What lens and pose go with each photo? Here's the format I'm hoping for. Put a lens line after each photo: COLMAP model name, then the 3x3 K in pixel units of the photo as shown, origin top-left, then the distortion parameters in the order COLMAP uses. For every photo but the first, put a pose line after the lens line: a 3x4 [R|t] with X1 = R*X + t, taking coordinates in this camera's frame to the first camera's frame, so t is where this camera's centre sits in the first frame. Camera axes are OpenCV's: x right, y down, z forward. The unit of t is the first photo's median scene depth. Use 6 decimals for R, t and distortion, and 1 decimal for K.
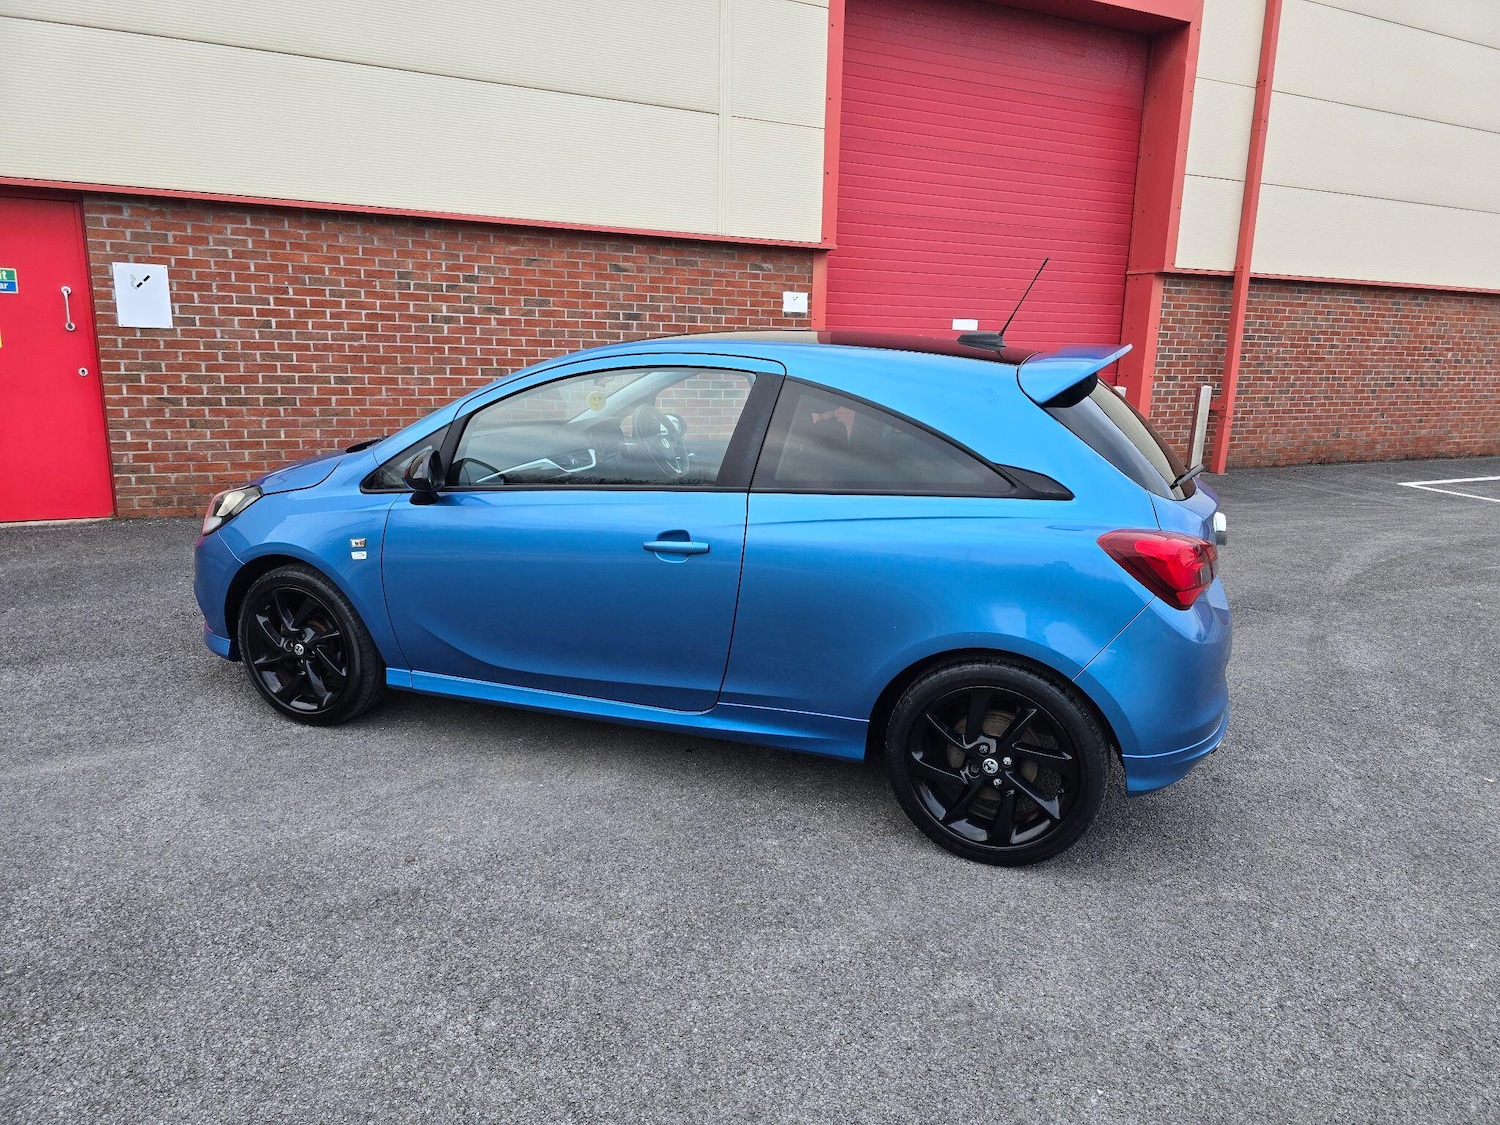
lens RADIAL K [[980.8, 0, 758.7], [0, 980.8, 565.5], [0, 0, 1]] dist [0.060768, -0.052306]
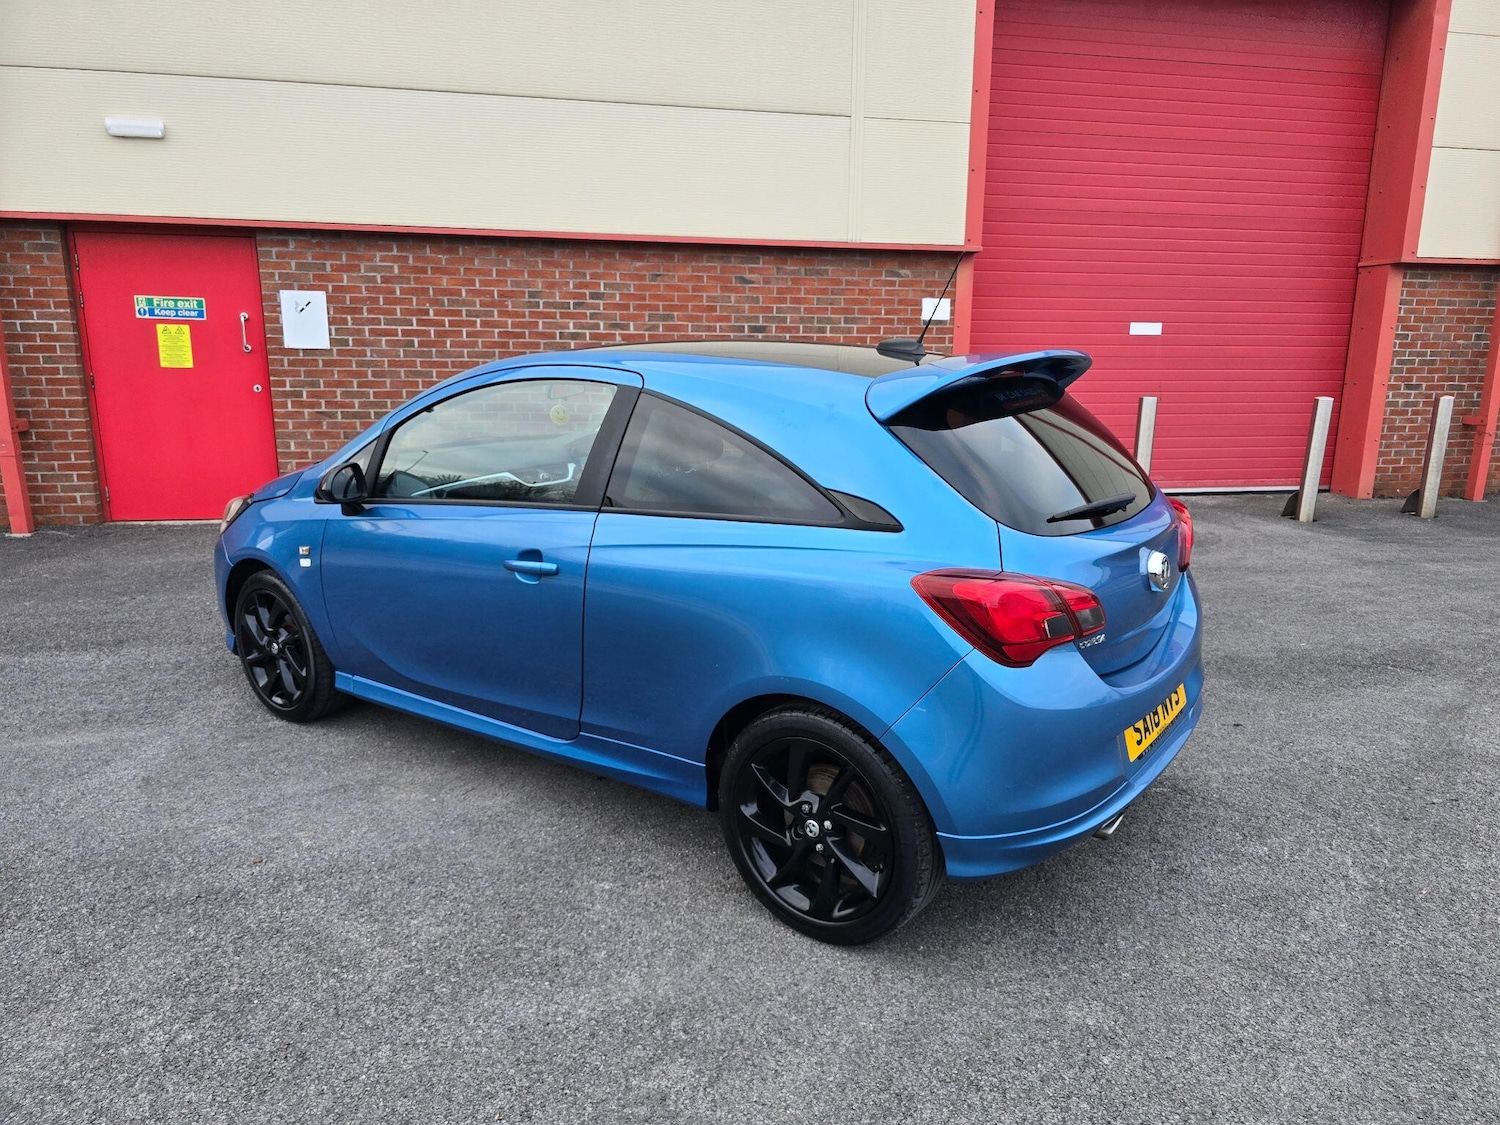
lens RADIAL K [[986.9, 0, 770.1], [0, 986.9, 578.3], [0, 0, 1]] dist [0.058619, -0.052237]
pose [[0.967158, 0.042247, -0.250641, 0.154671], [-0.042431, 0.999088, 0.004672, -0.008817], [0.250610, 0.006116, 0.968069, 0.048145]]
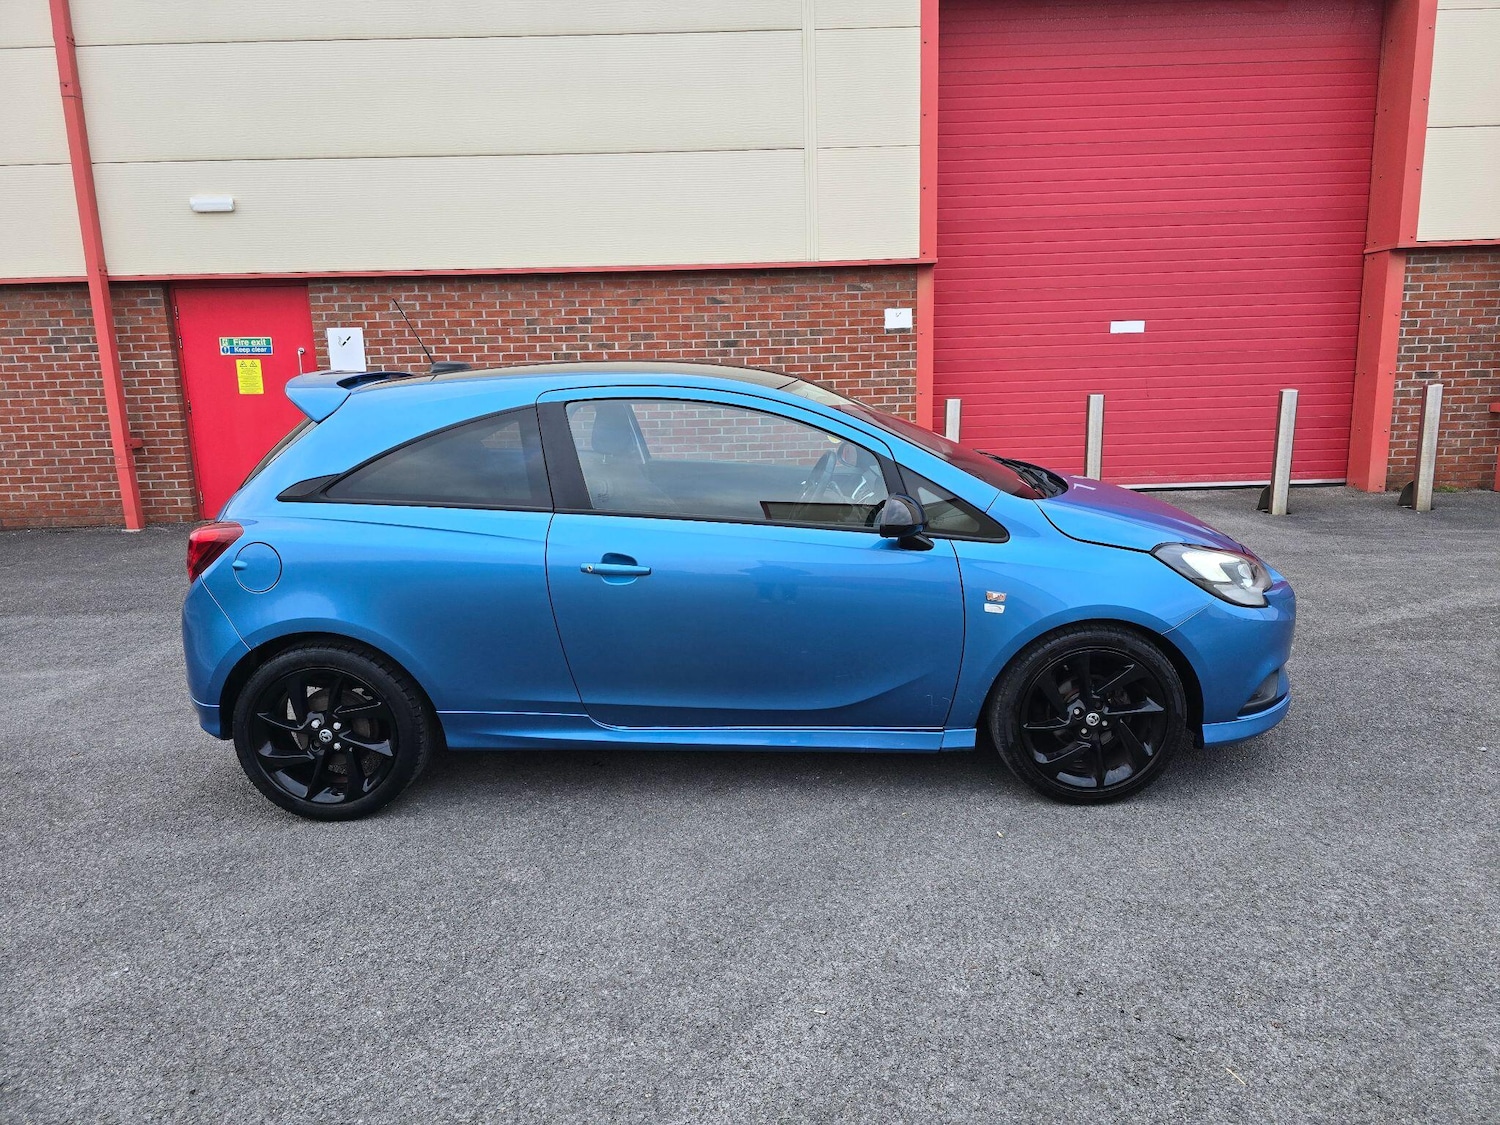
lens RADIAL K [[982.3, 0, 779.7], [0, 982.3, 557.5], [0, 0, 1]] dist [0.067735, -0.058999]
pose [[0.899812, 0.037779, -0.434639, 0.438185], [-0.048171, 0.998756, -0.012913, -0.004864], [0.433610, 0.032556, 0.900512, 0.053112]]
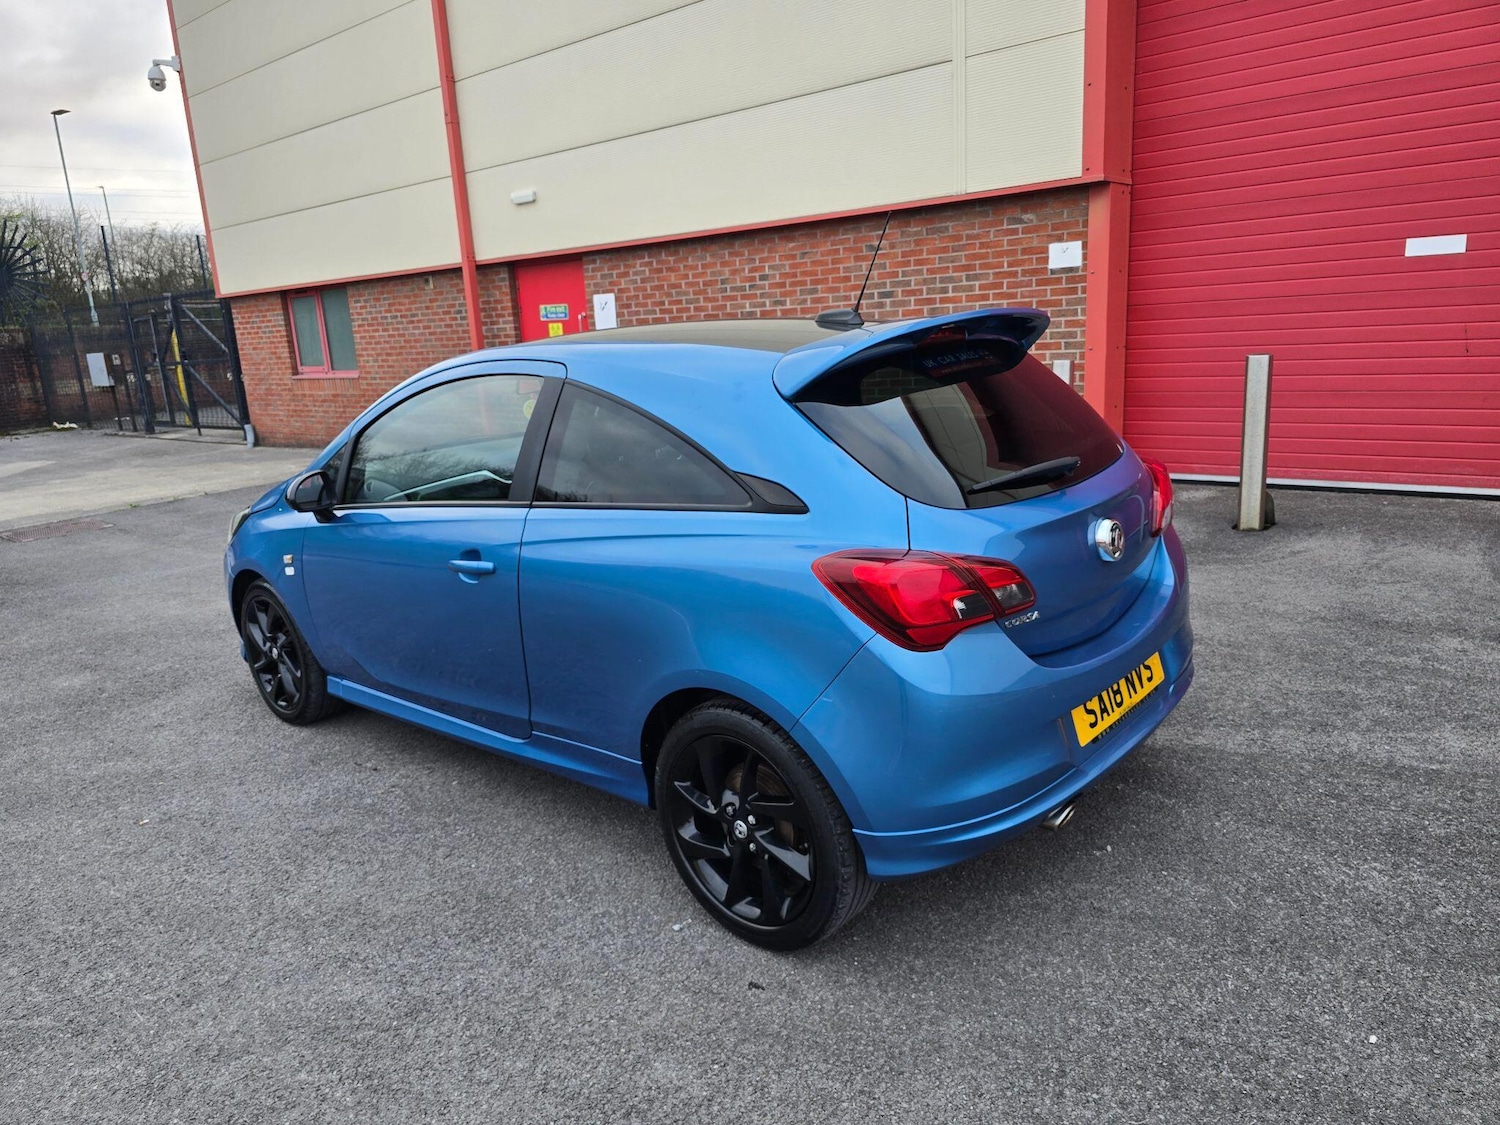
lens RADIAL K [[1003.9, 0, 765.6], [0, 1003.9, 558.2], [0, 0, 1]] dist [0.065548, -0.067547]
pose [[0.414406, 0.160897, -0.895756, 0.836763], [-0.133601, 0.984340, 0.115000, -0.100005], [0.900232, 0.072017, 0.429413, 0.513787]]
